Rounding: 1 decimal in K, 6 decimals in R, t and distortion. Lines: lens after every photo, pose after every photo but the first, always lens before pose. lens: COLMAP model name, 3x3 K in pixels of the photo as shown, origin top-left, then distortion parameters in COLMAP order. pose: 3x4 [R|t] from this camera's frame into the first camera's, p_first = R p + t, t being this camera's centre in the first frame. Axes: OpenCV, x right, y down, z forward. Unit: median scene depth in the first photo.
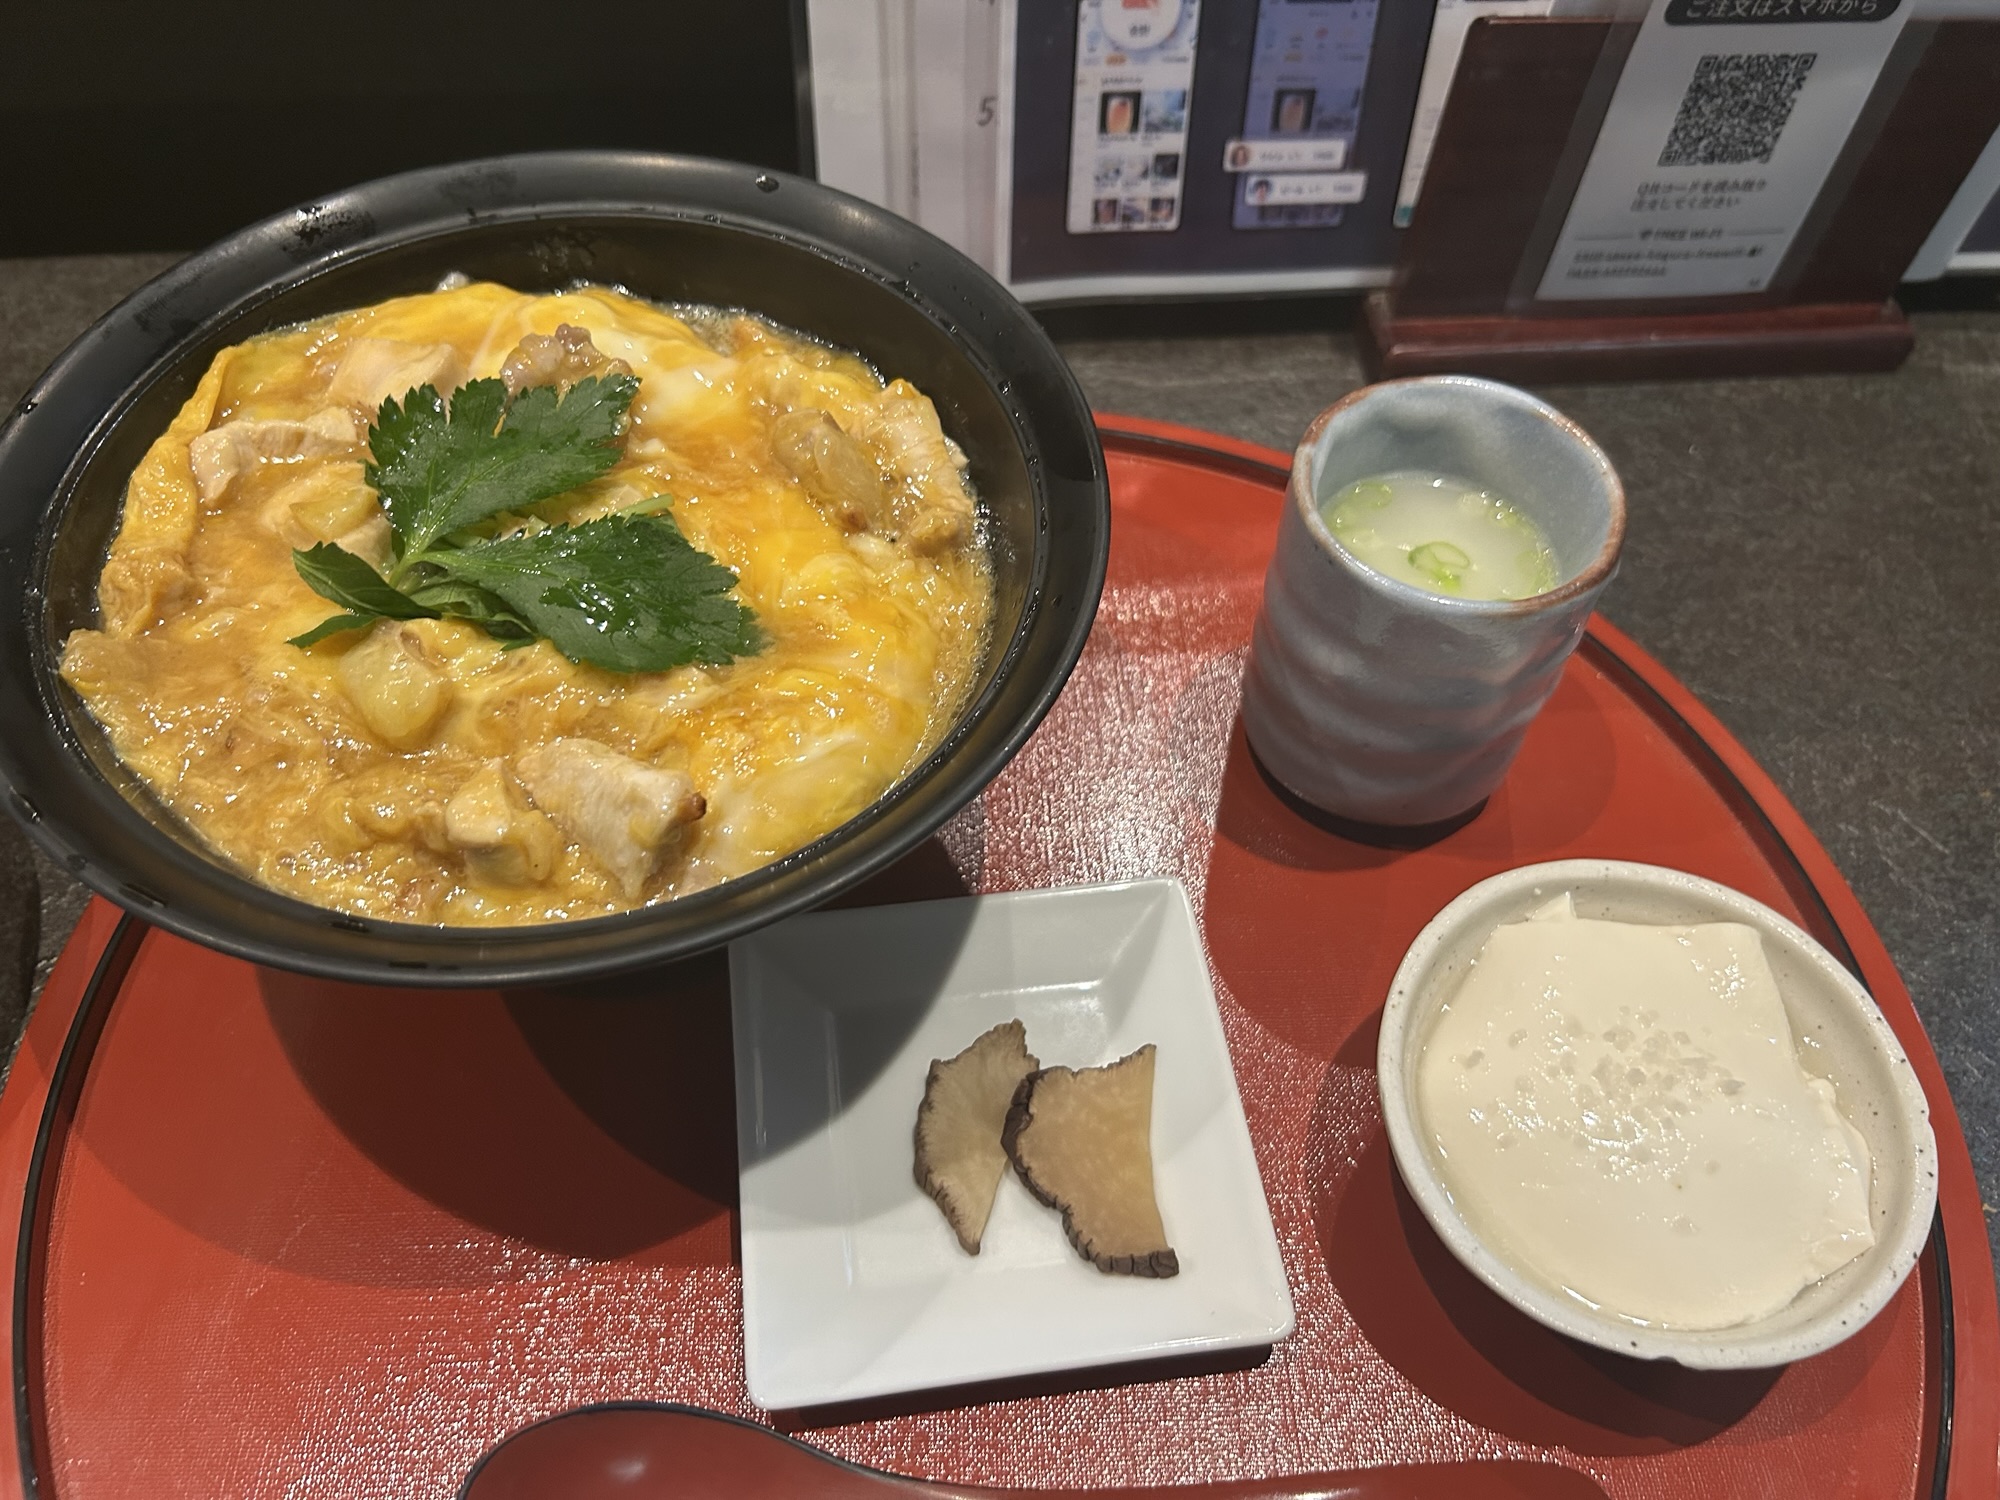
lens RADIAL K [[1508.8, 0, 1000.0], [0, 1508.8, 750.0], [0, 0, 1]] dist [0.065267, -0.106495]
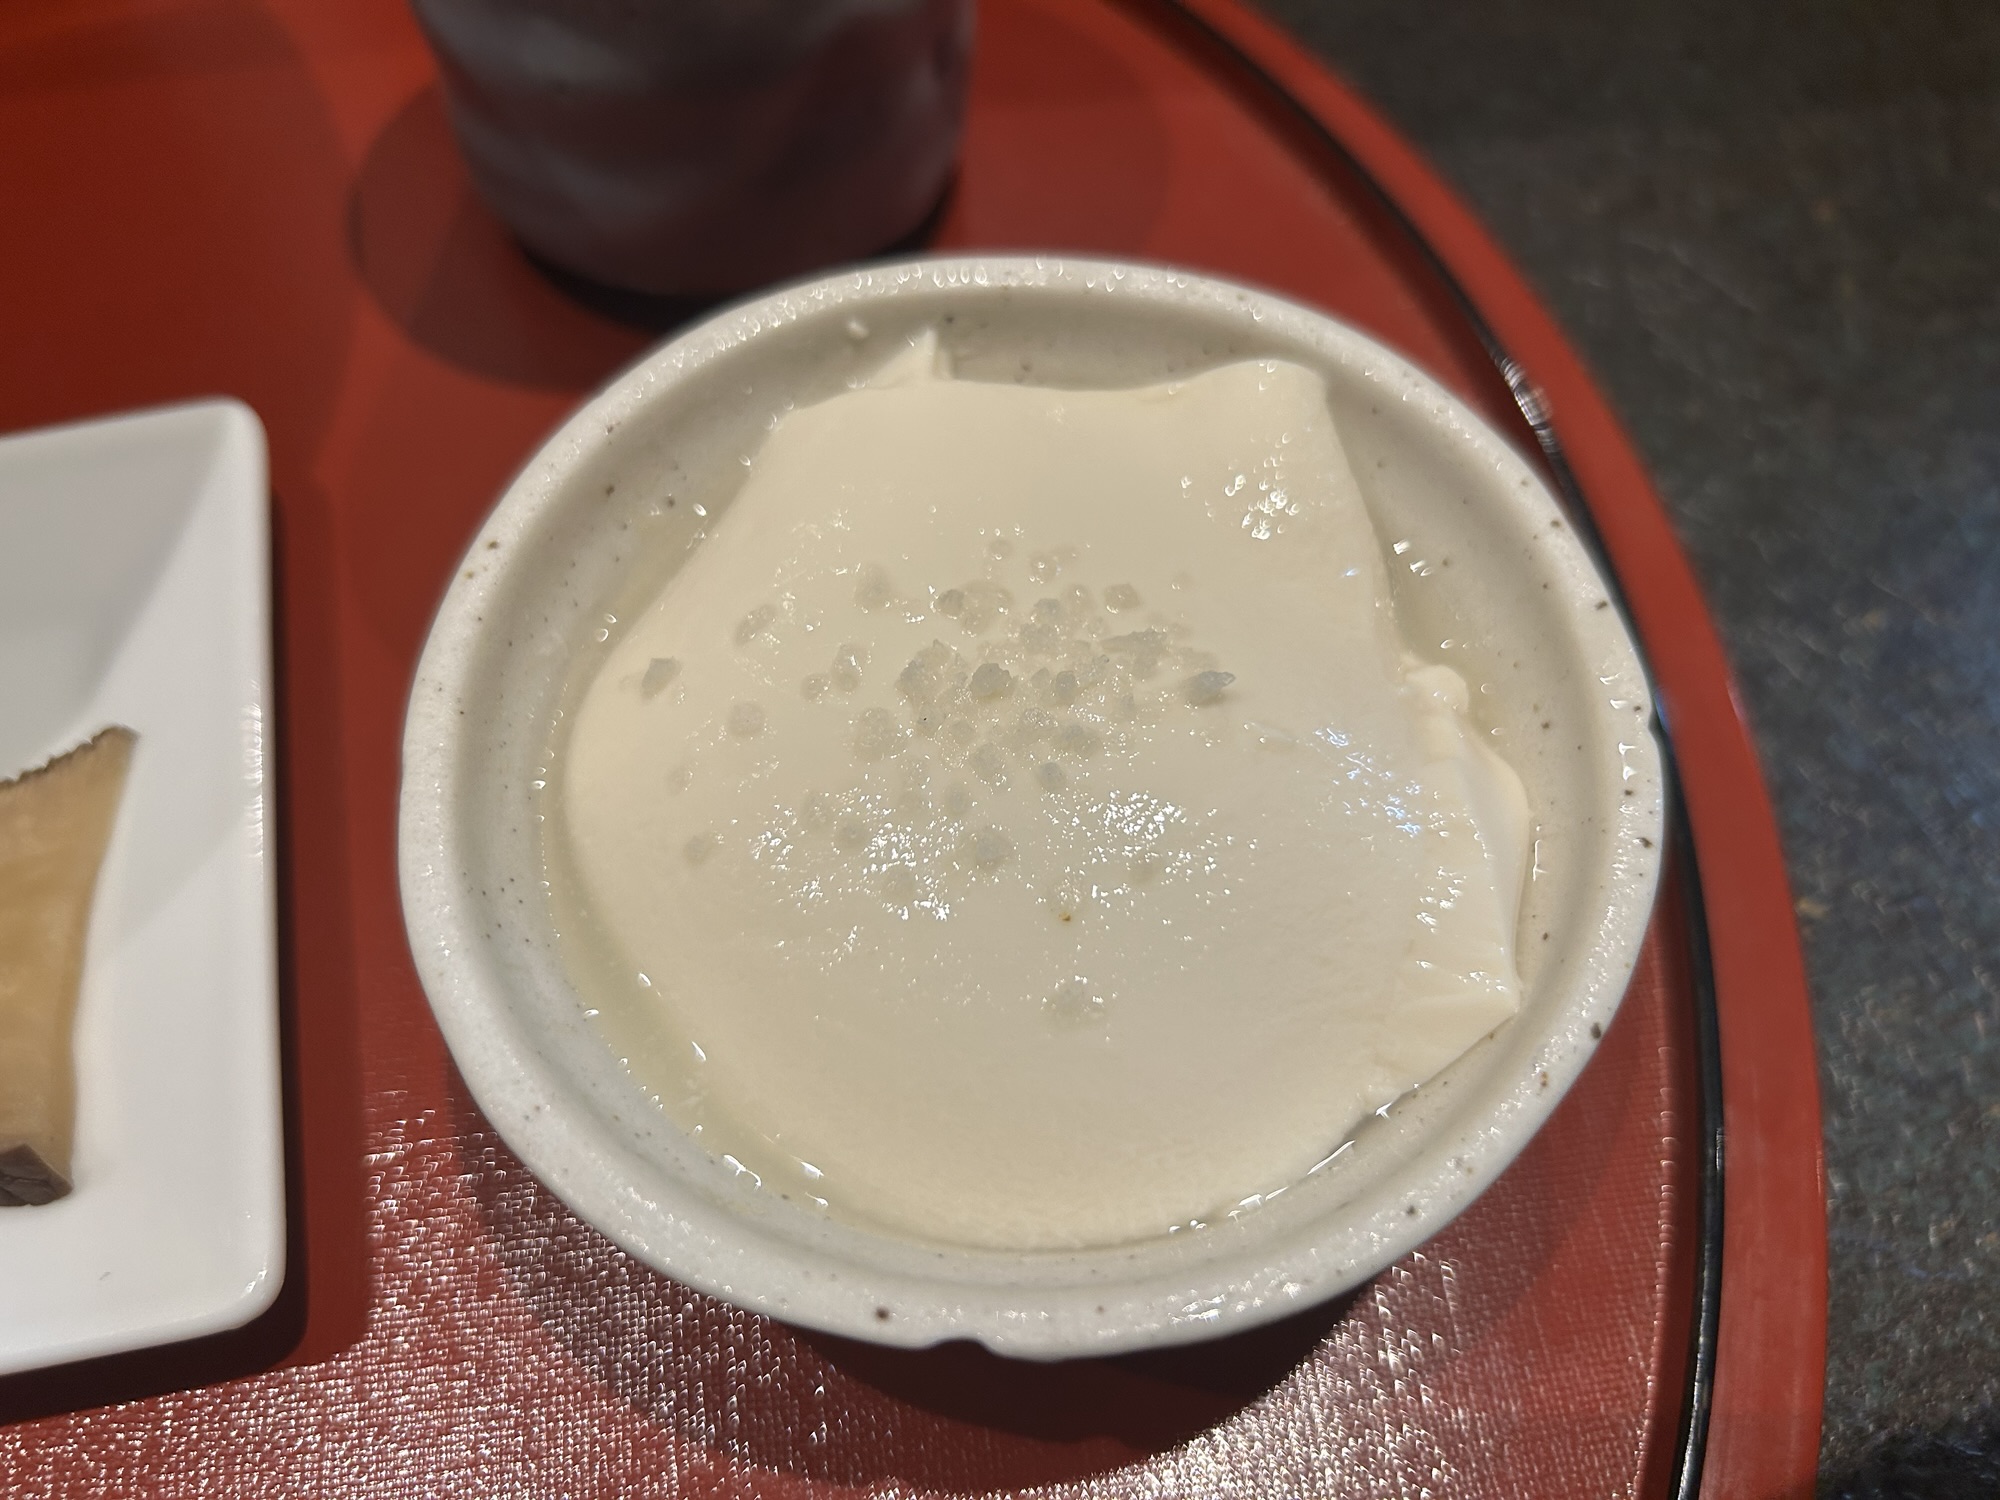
lens RADIAL K [[1529.8, 0, 1000.0], [0, 1529.8, 750.0], [0, 0, 1]] dist [0.008280, -0.112261]
pose [[0.995990, -0.080797, 0.038428, 0.348044], [0.074685, 0.987310, 0.140148, 0.149521], [-0.049264, -0.136716, 0.989385, 0.488399]]
